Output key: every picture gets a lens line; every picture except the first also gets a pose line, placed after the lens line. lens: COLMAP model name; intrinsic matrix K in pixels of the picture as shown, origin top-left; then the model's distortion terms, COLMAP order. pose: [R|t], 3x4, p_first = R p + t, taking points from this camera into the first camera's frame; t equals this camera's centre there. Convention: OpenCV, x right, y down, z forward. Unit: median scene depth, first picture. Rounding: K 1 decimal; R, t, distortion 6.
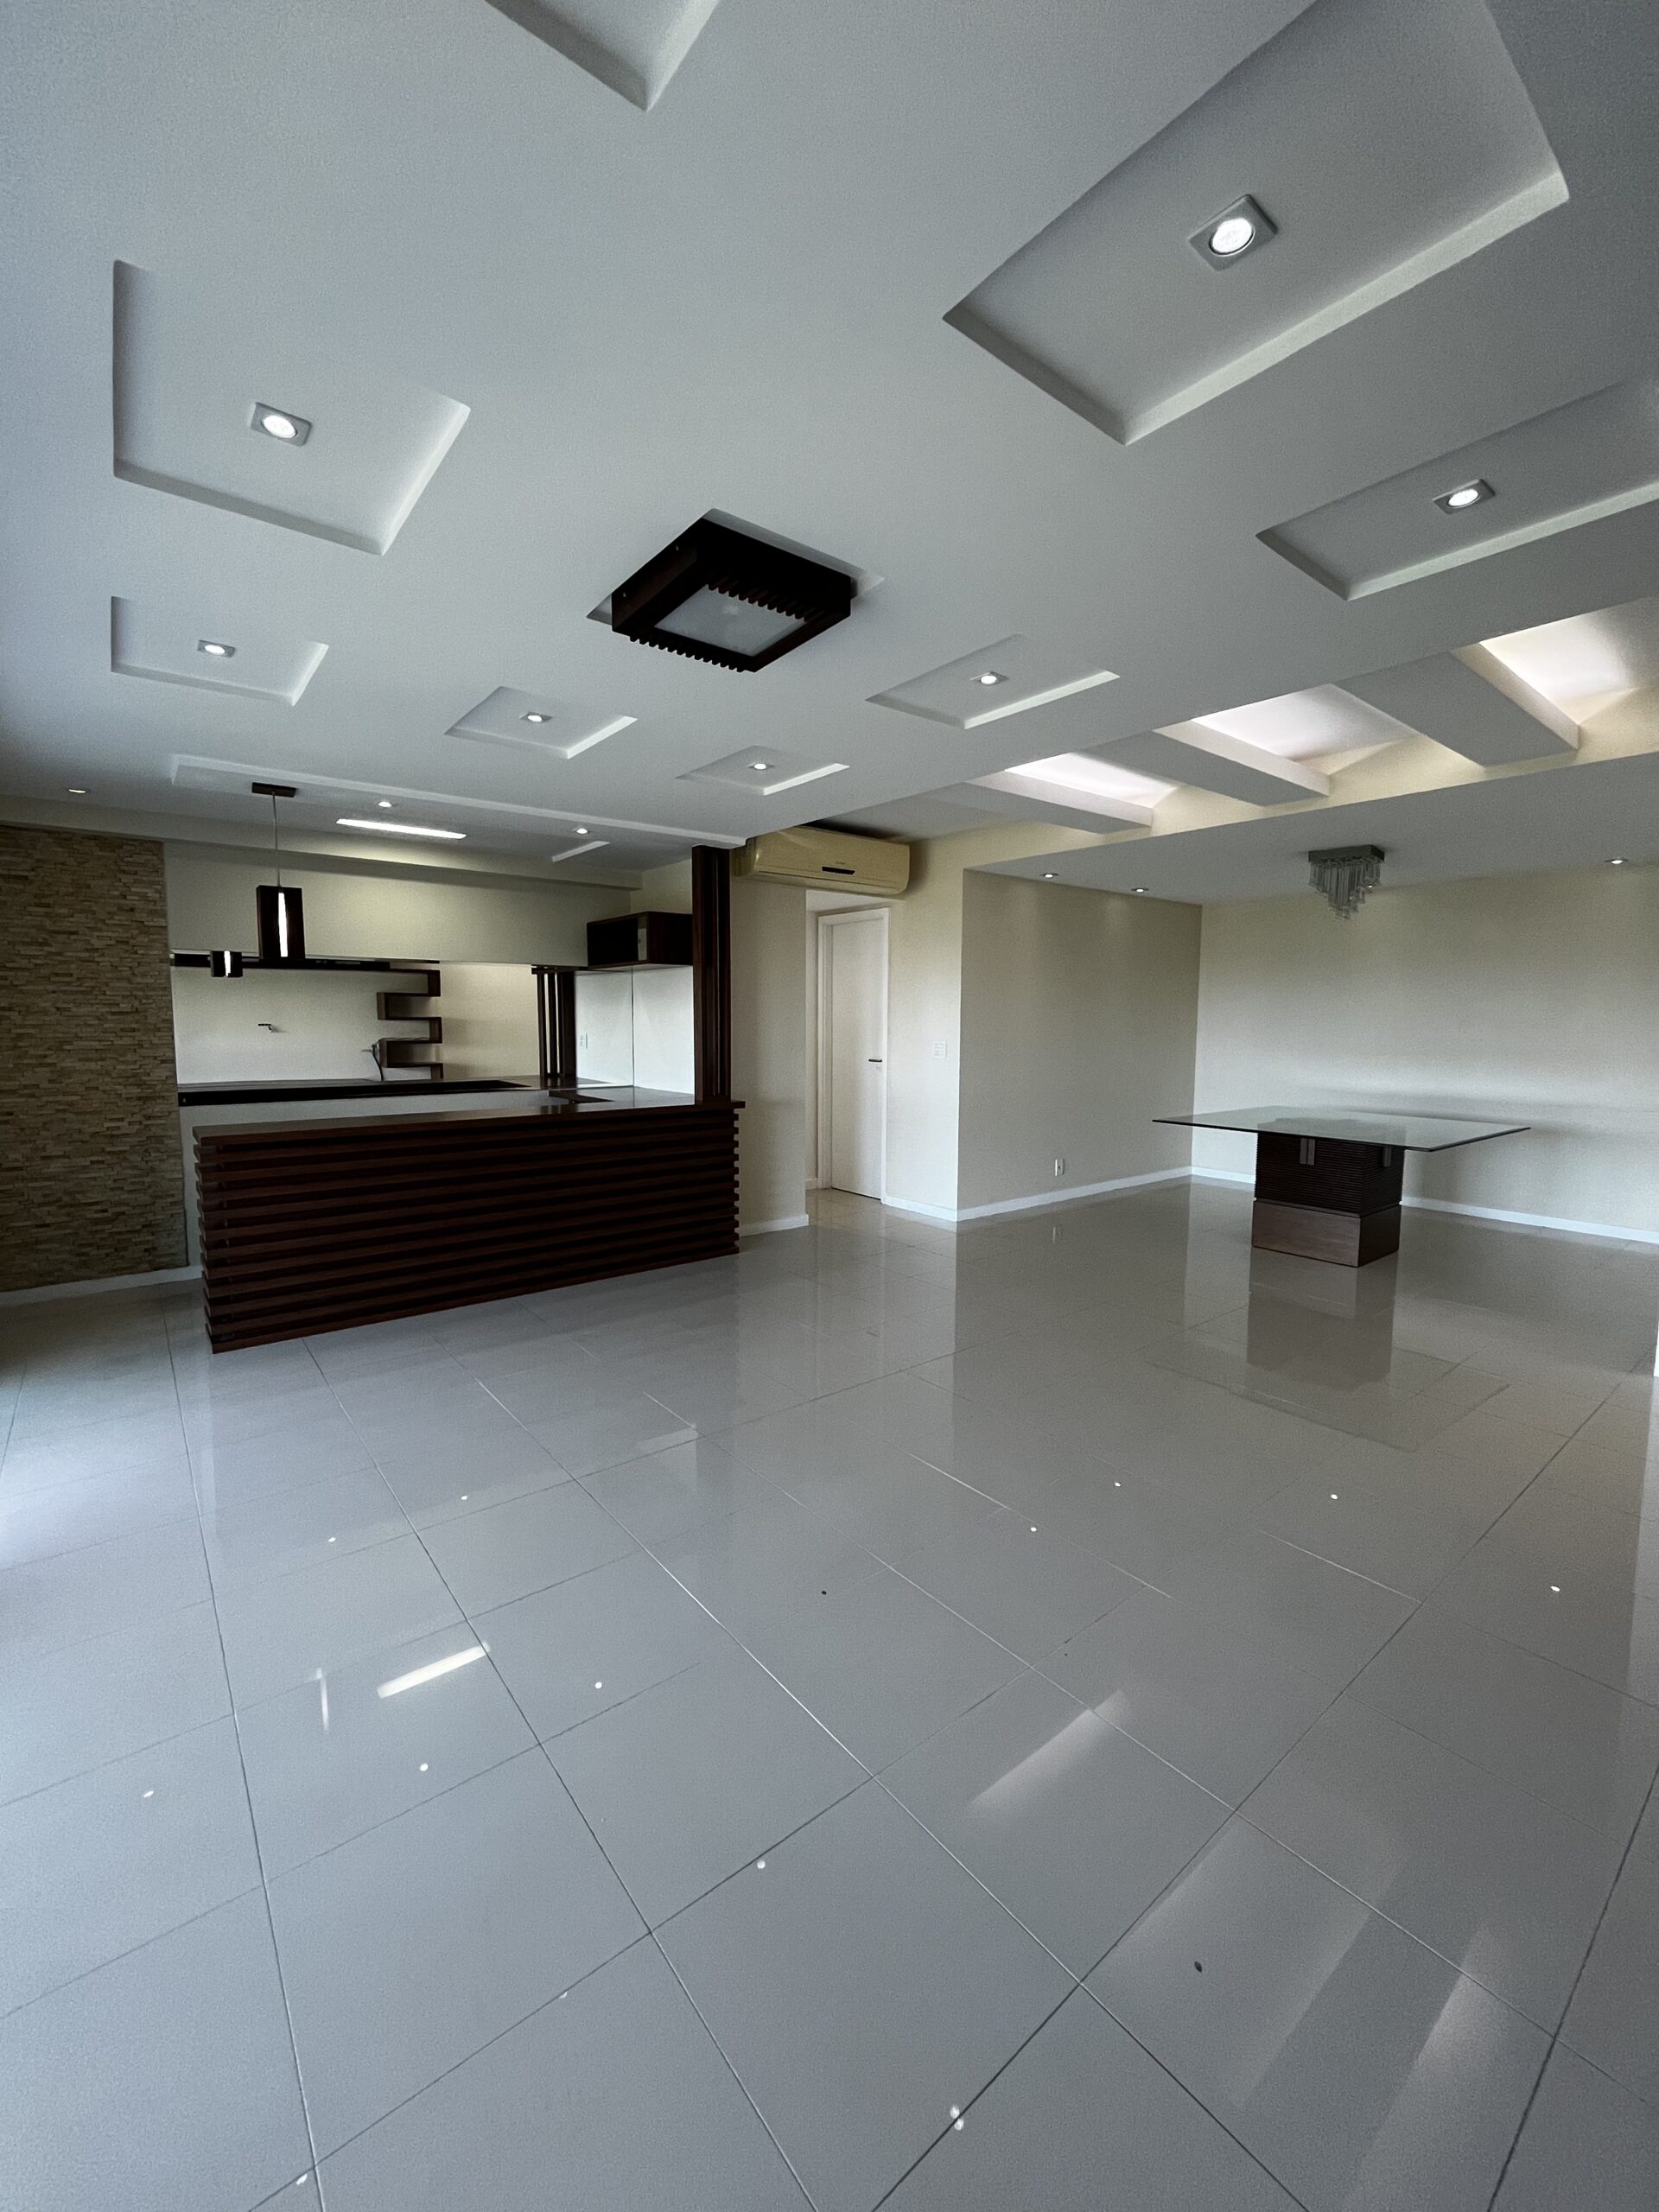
lens RADIAL K [[894.3, 0, 829.5], [0, 894.3, 1099.3], [0, 0, 1]] dist [-0.002043, 0.000517]
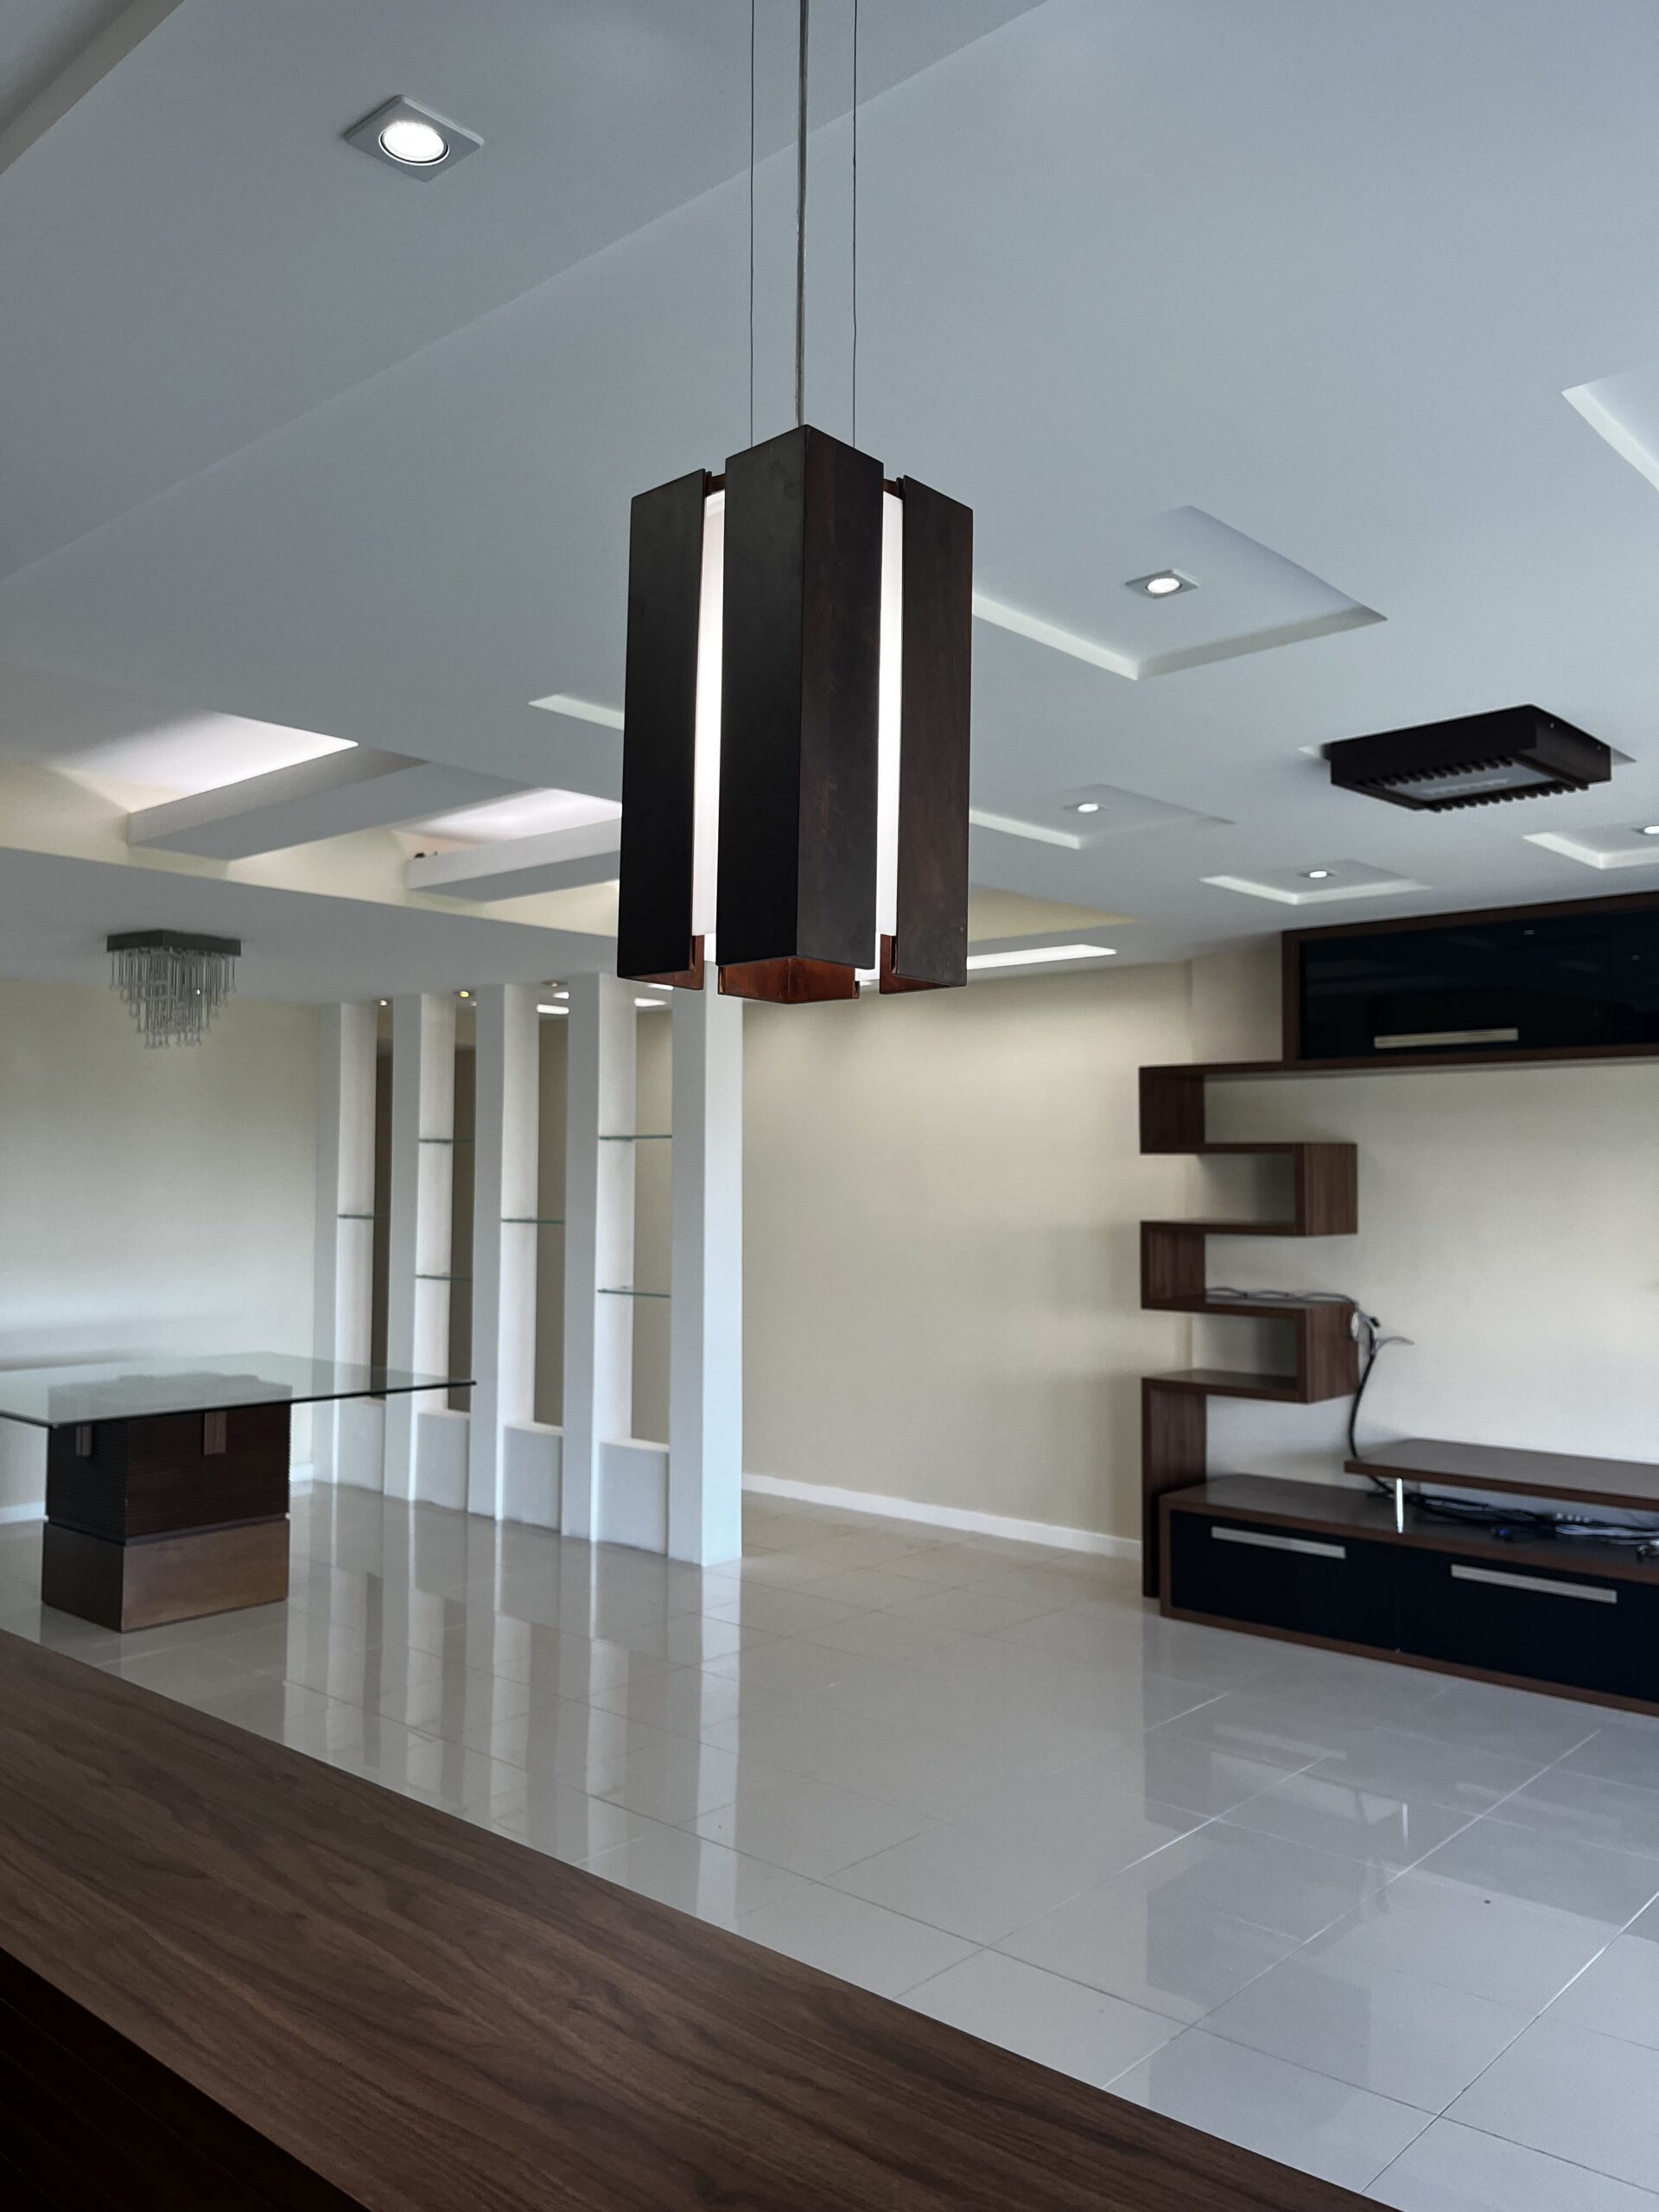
lens RADIAL K [[1675.7, 0, 808.4], [0, 1675.7, 1112.2], [0, 0, 1]] dist [0.058575, -0.080484]
pose [[-0.161564, 0.036622, 0.986183, -0.711001], [0.080686, 0.996456, -0.023784, -0.106025], [-0.983558, 0.075729, -0.163946, 0.885548]]
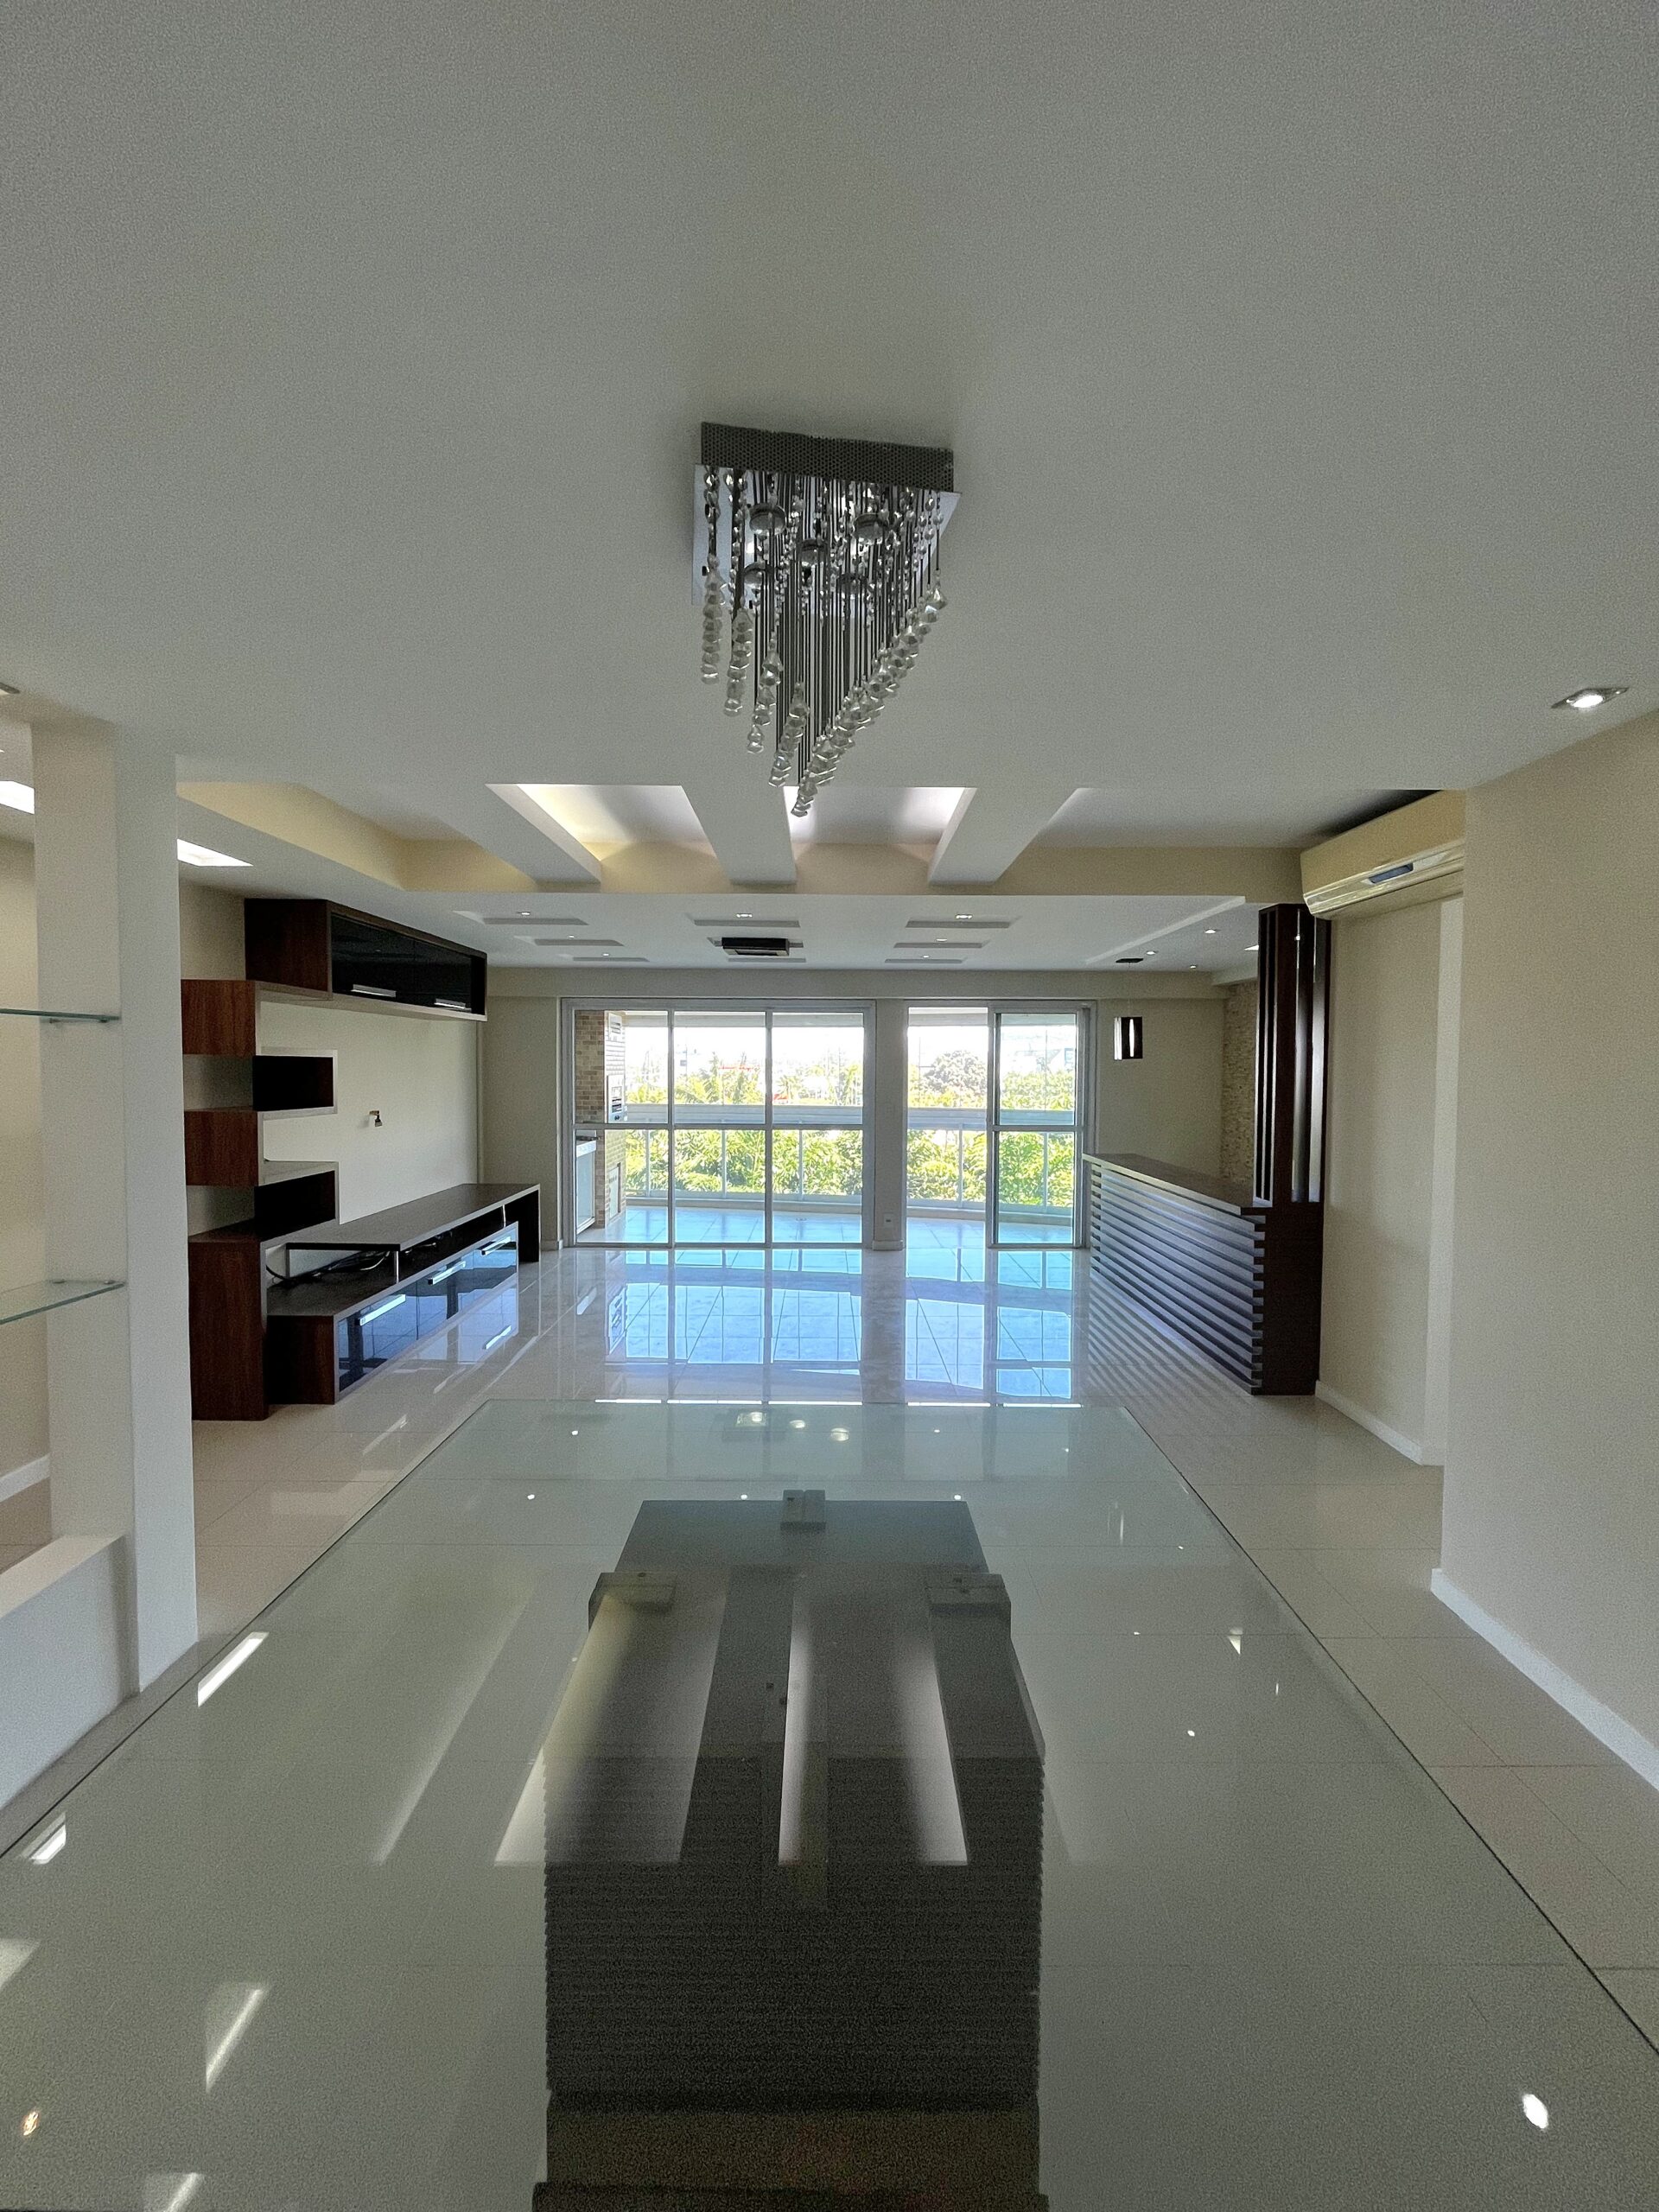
lens RADIAL K [[894.3, 0, 829.2], [0, 894.3, 1100.8], [0, 0, 1]] dist [-0.002043, 0.000517]
pose [[-0.612951, 0.024419, -0.789744, 0.893230], [-0.078336, 0.992720, 0.091494, -0.160112], [0.786228, 0.117946, -0.606576, 1.341068]]
